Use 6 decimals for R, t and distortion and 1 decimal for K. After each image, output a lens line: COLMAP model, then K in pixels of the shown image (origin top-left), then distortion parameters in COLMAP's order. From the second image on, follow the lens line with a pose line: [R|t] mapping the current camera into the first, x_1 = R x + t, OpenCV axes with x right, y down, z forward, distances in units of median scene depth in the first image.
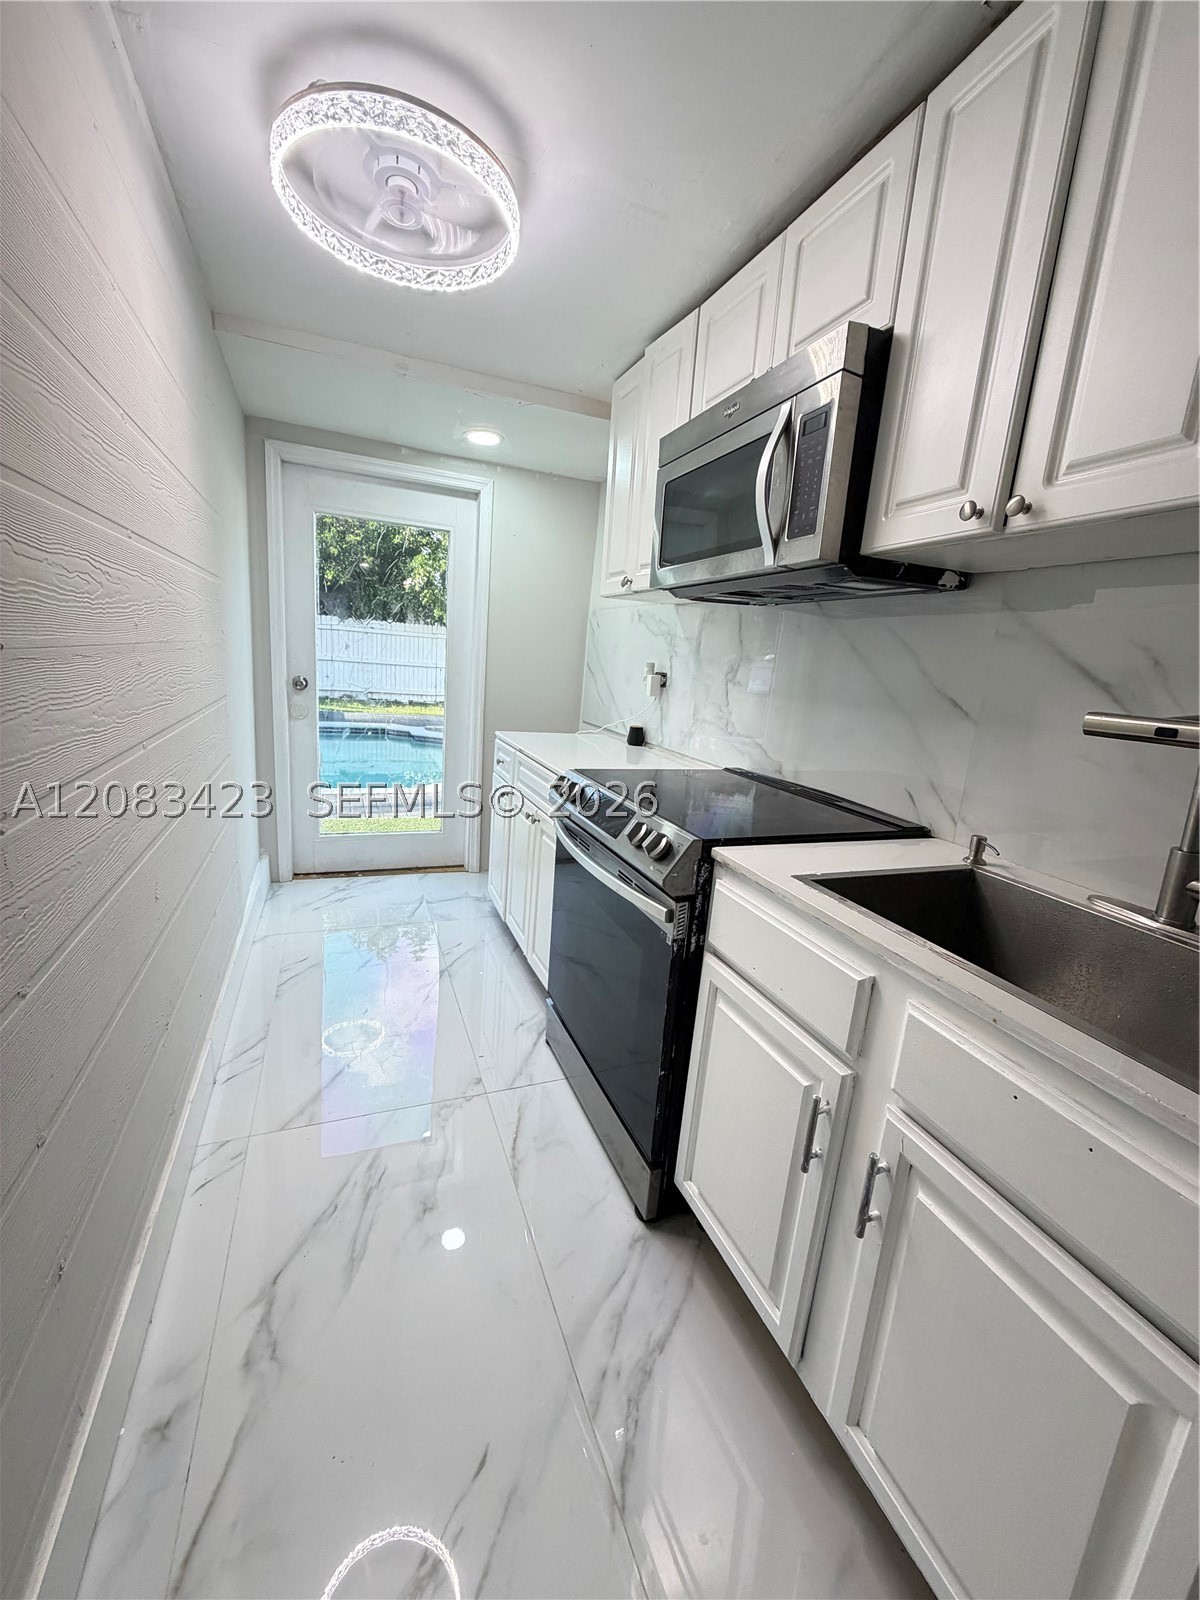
lens RADIAL K [[638.7, 0, 600.7], [0, 638.7, 797.6], [0, 0, 1]] dist [0.001445, 0.000403]
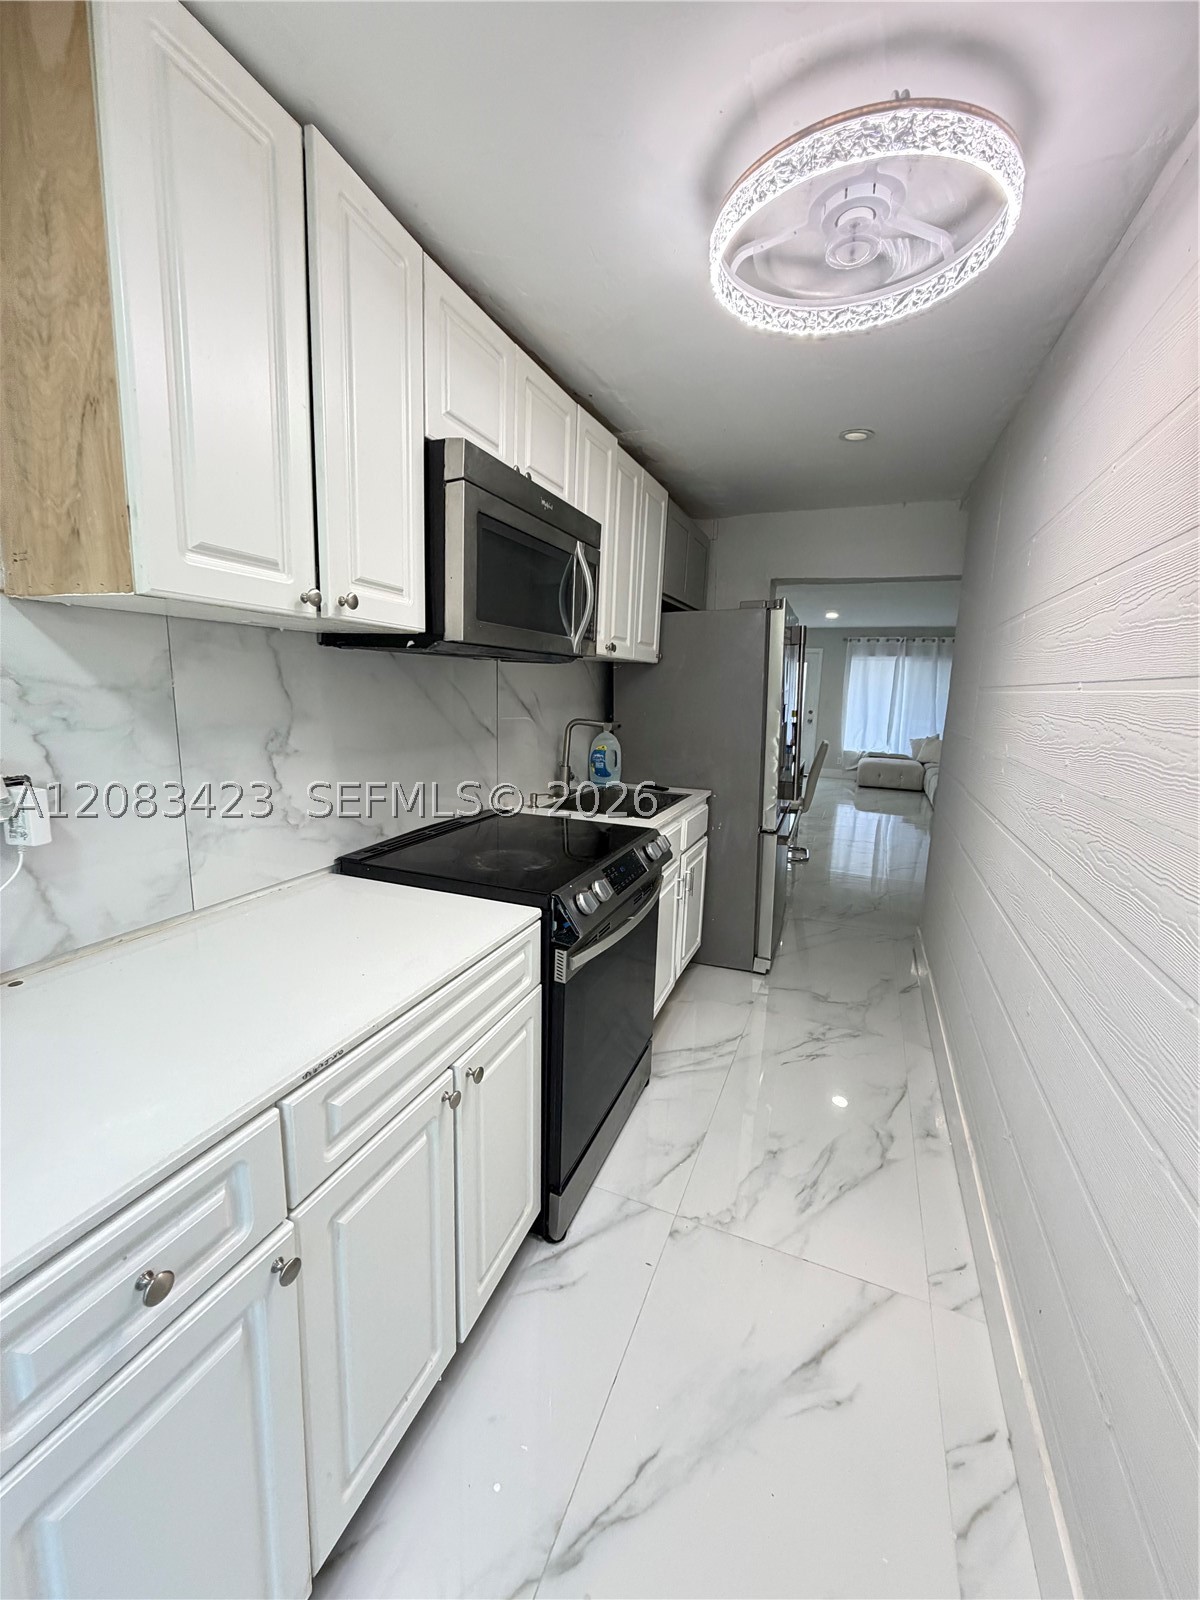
lens RADIAL K [[638.7, 0, 600.3], [0, 638.7, 790.1], [0, 0, 1]] dist [0.001445, 0.000403]
pose [[-0.712497, -0.207021, 0.670440, -0.594044], [0.069344, 0.930034, 0.360873, -0.446037], [-0.698240, 0.303612, -0.648291, 1.492648]]
